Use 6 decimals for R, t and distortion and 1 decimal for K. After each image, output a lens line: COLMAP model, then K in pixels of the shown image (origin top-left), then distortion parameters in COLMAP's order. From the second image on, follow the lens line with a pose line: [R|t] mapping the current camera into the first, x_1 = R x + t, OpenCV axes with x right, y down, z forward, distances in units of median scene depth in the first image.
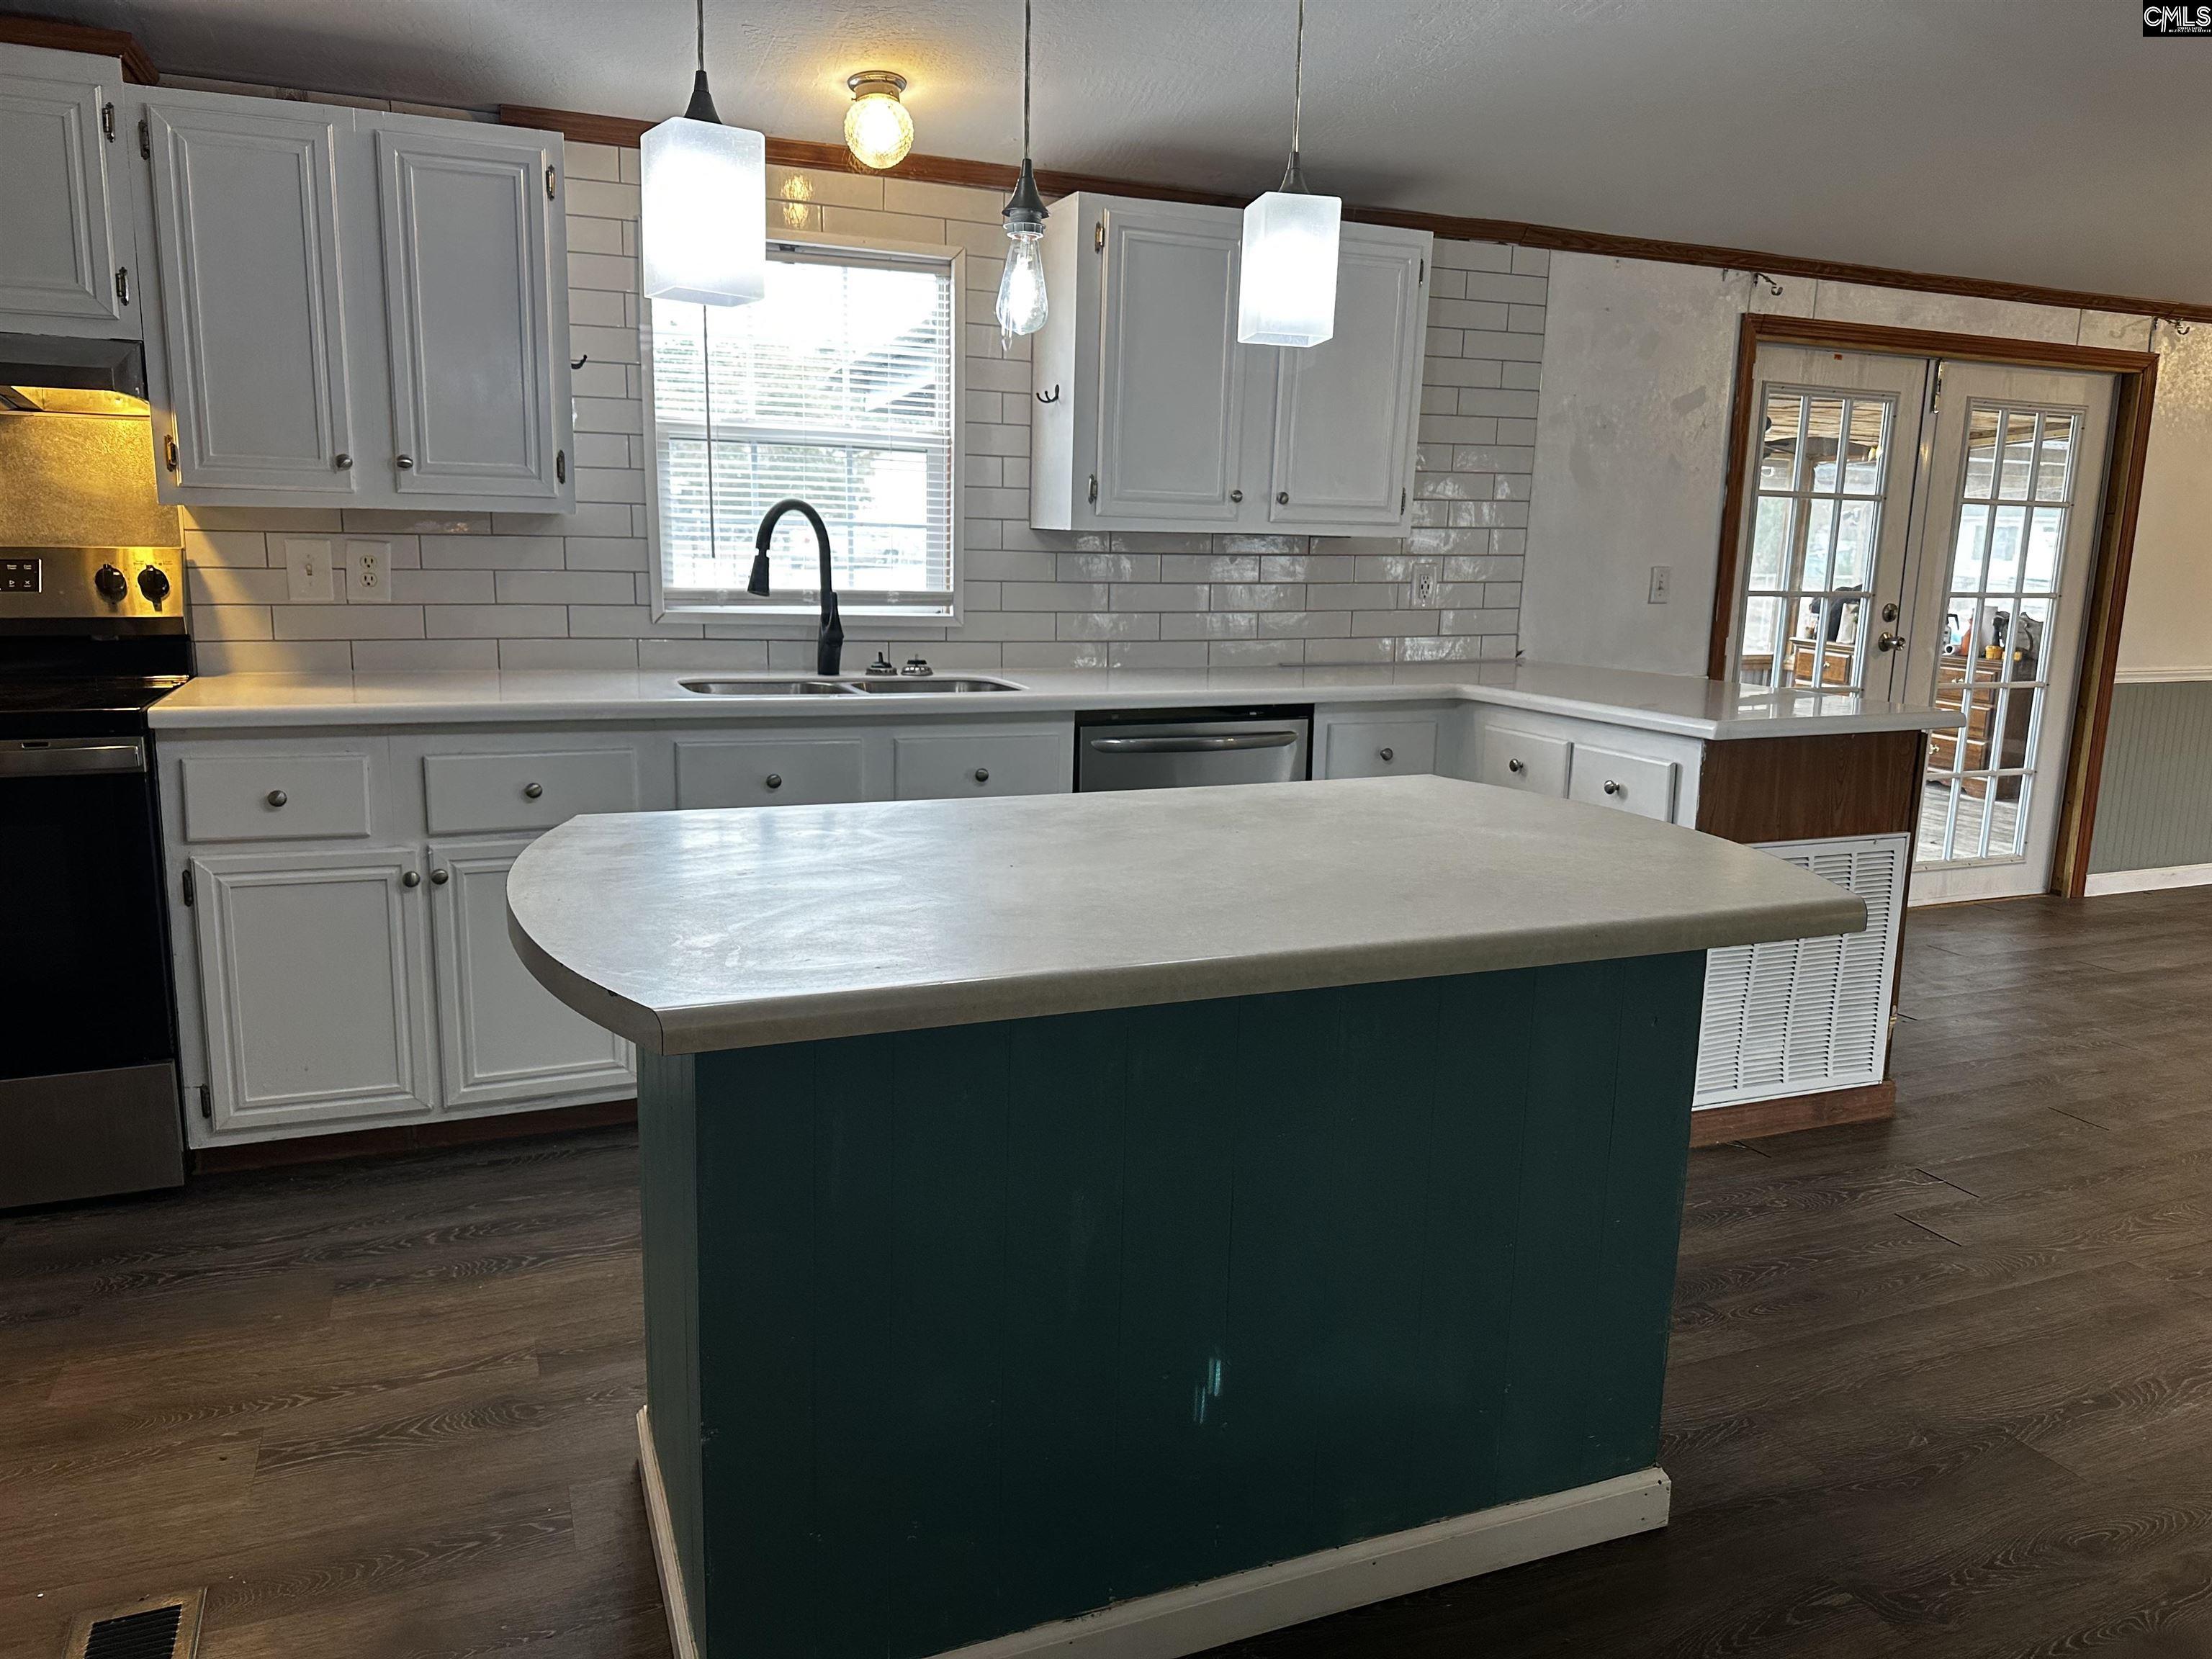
lens RADIAL K [[1589.3, 0, 1127.8], [0, 1589.3, 818.9], [0, 0, 1]] dist [0.019593, -0.021442]
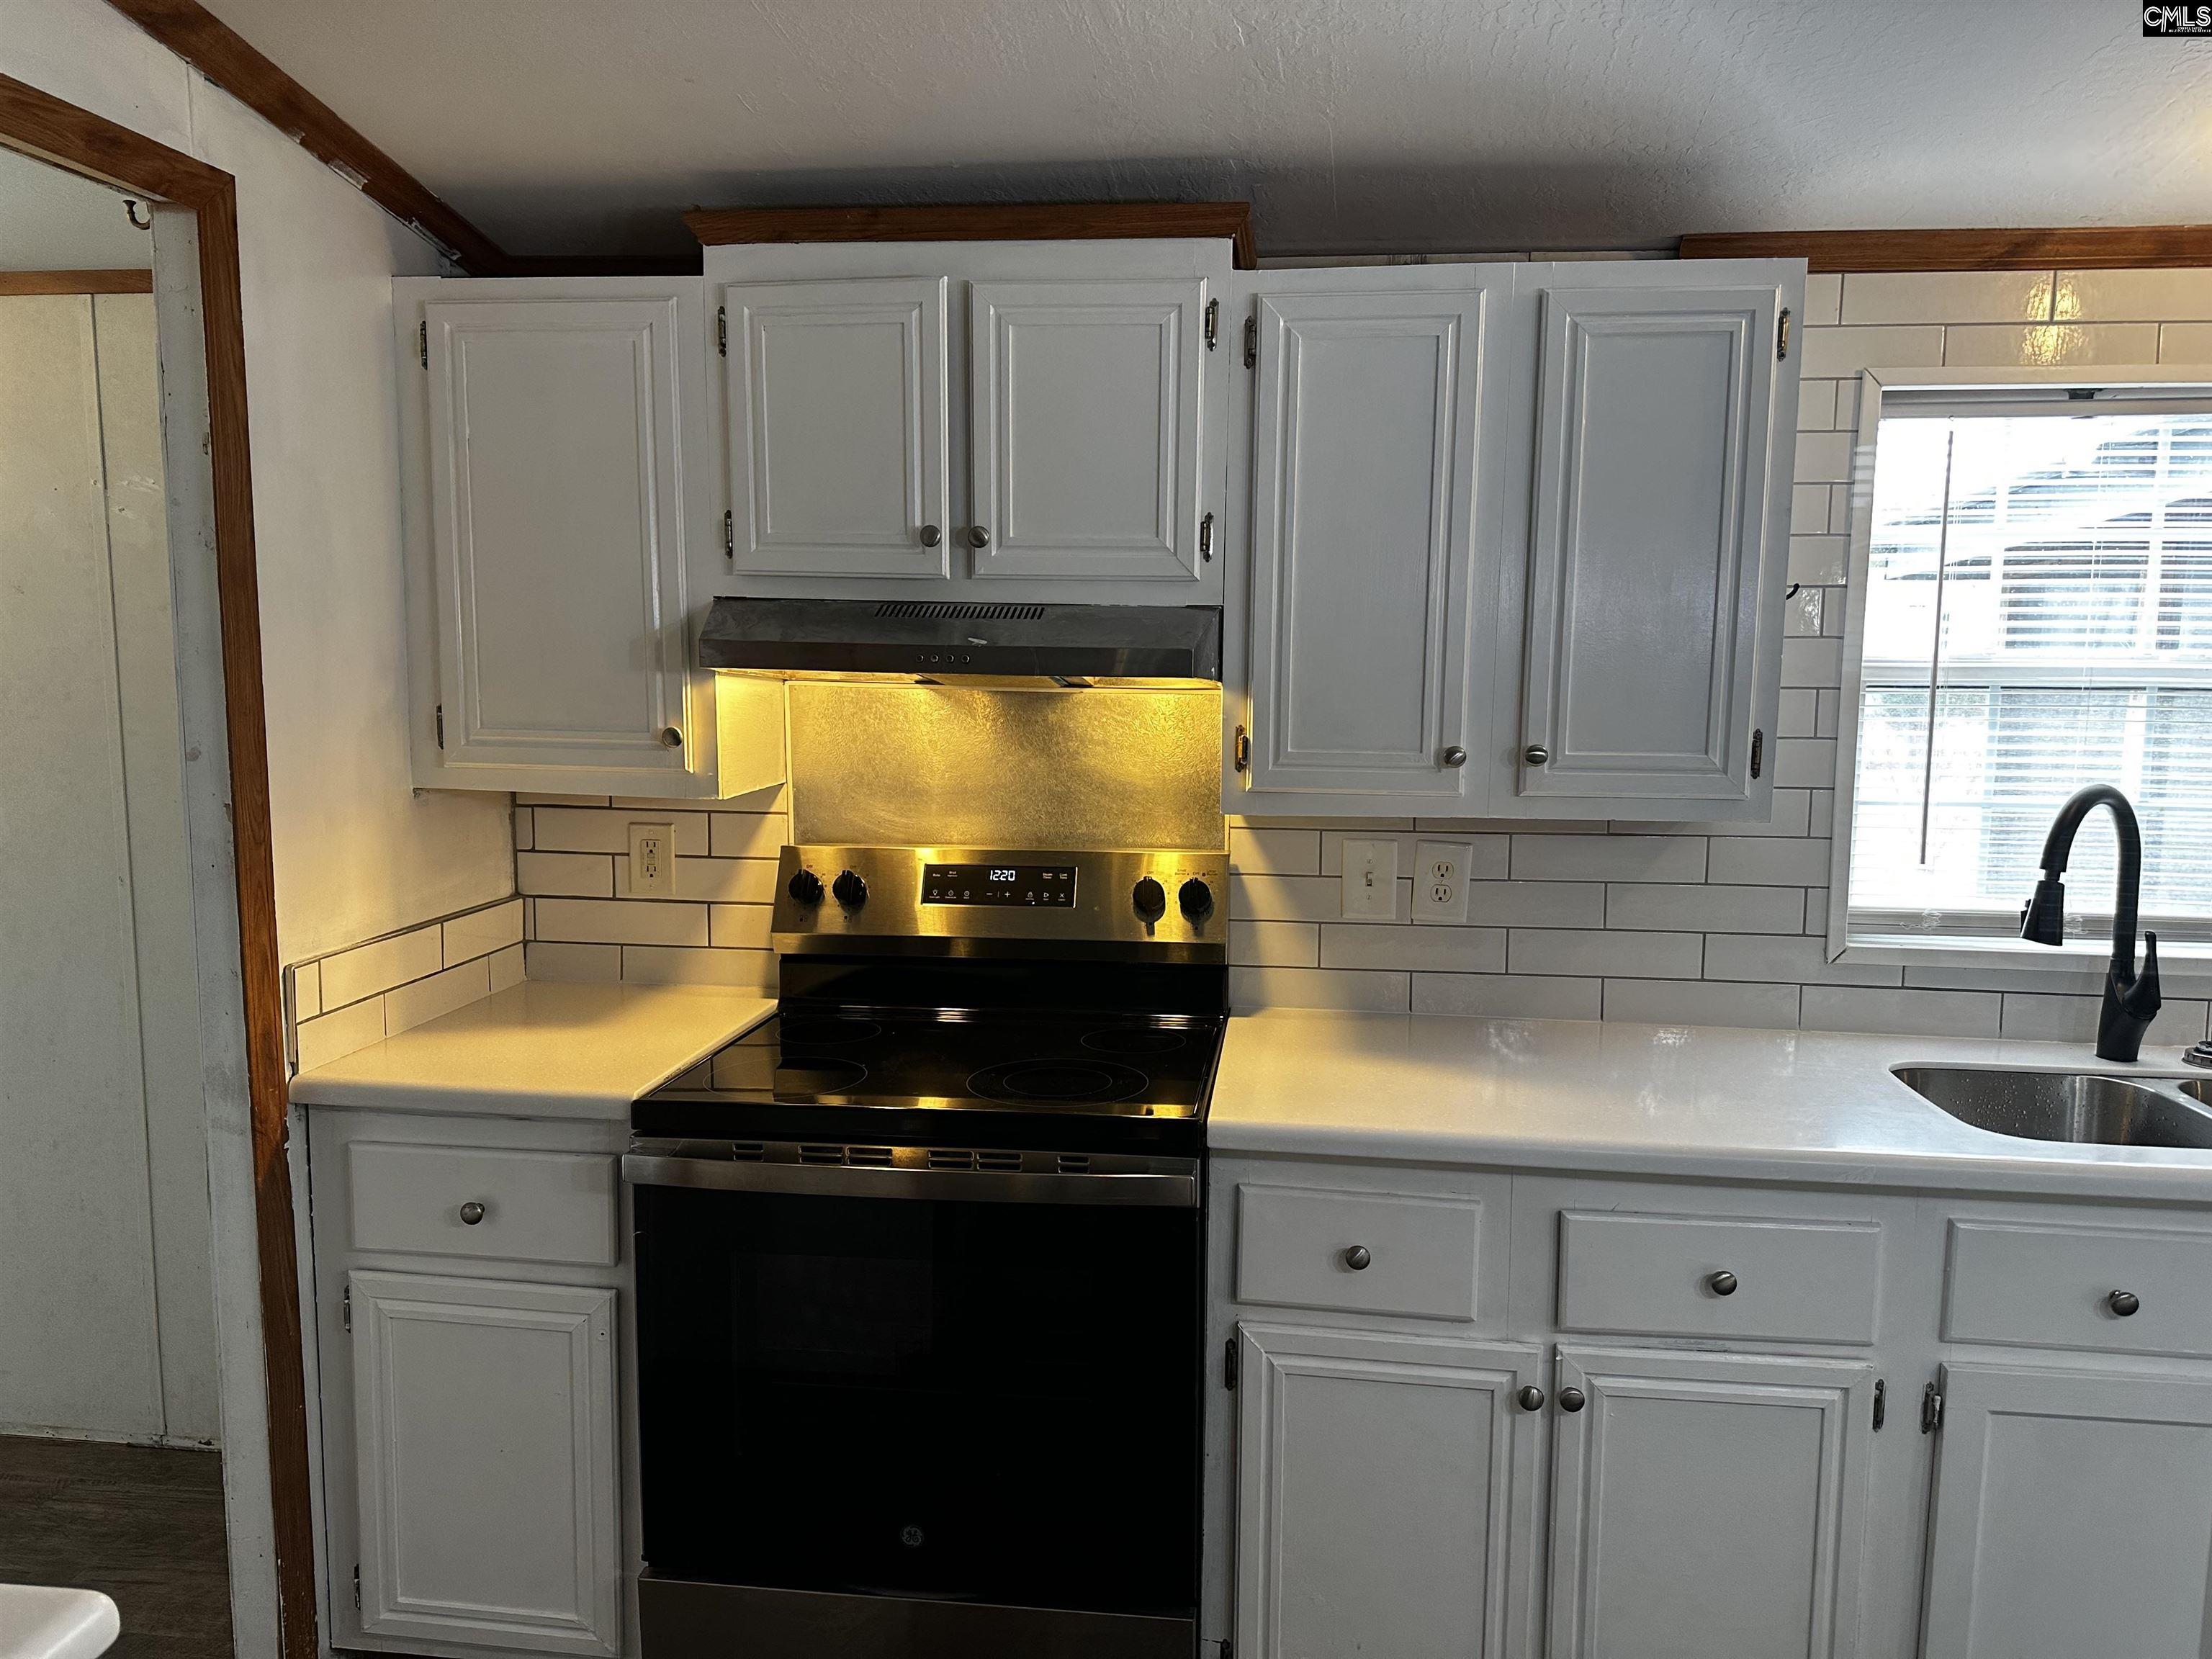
lens RADIAL K [[1542.3, 0, 1097.5], [0, 1542.3, 836.6], [0, 0, 1]] dist [0.117856, -0.174133]
pose [[0.864621, 0.041155, -0.500736, -0.247794], [-0.076918, 0.995733, -0.050975, -0.124047], [0.496502, 0.082590, 0.864098, 0.286969]]
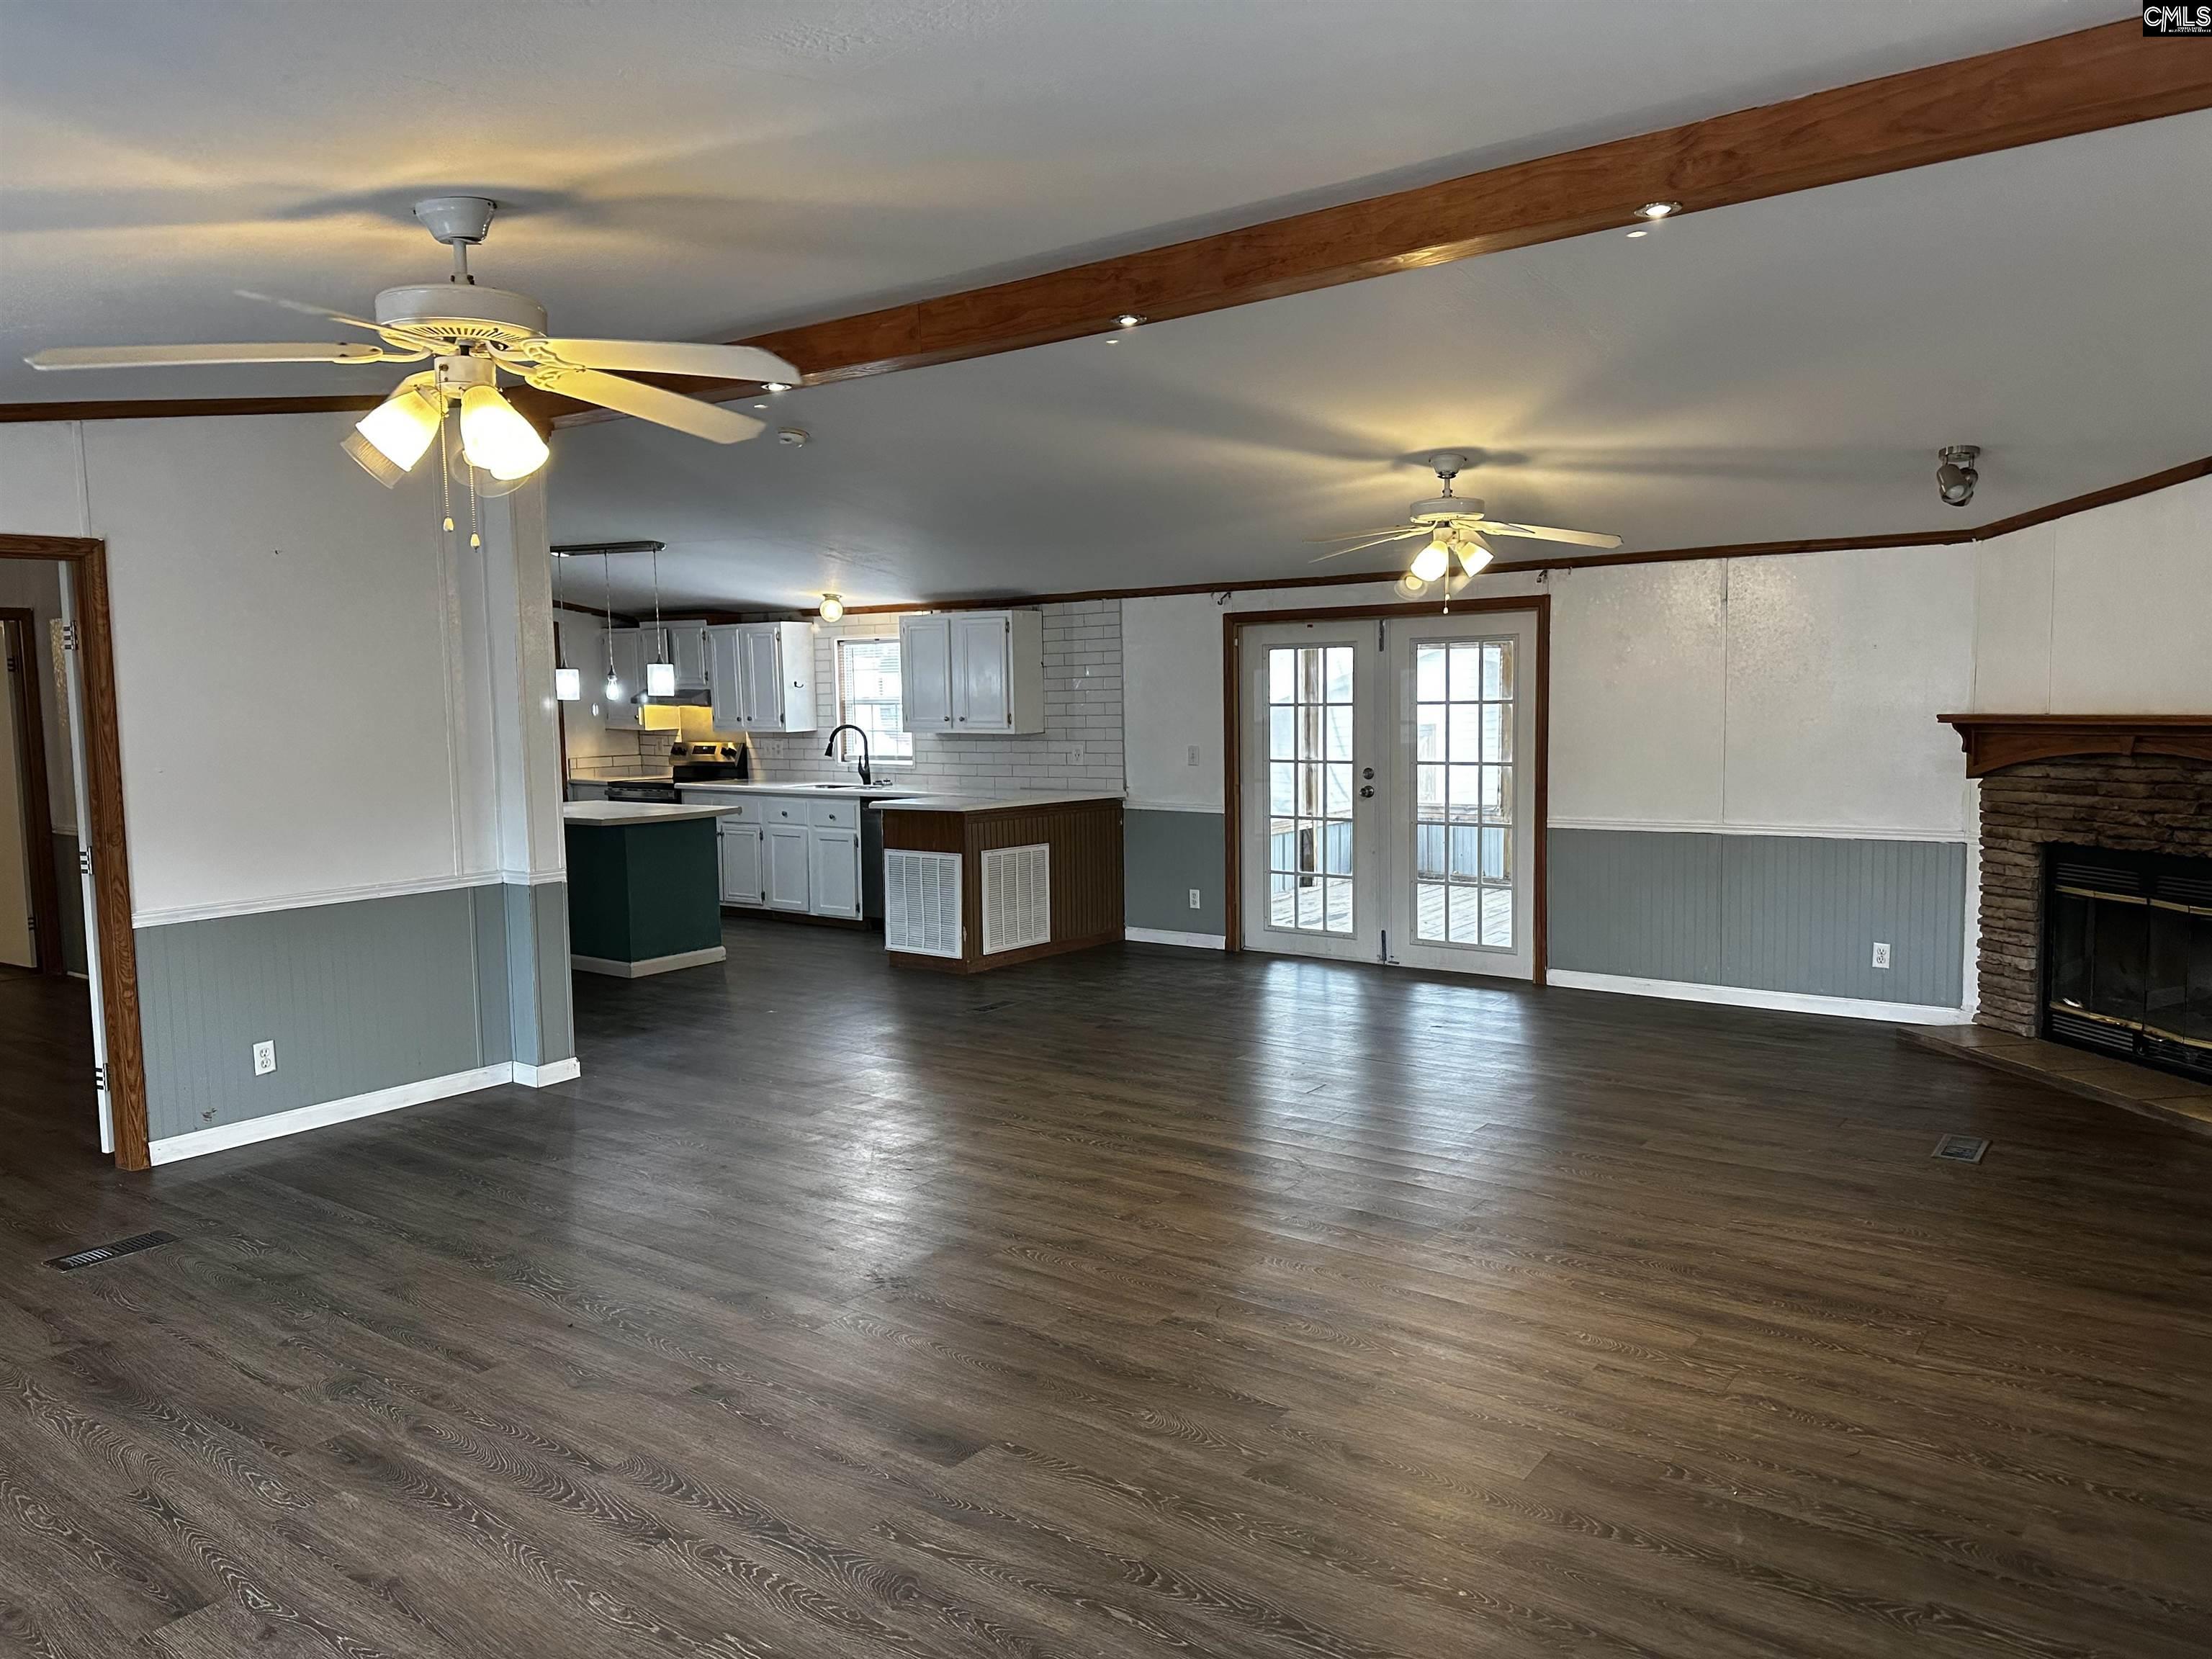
lens RADIAL K [[1557.5, 0, 1100.3], [0, 1557.5, 813.9], [0, 0, 1]] dist [0.119263, -0.157331]
pose [[0.495655, 0.038348, -0.867672, 2.637218], [-0.126439, 0.991568, -0.028404, -0.012423], [0.859267, 0.123786, 0.496324, -0.026869]]
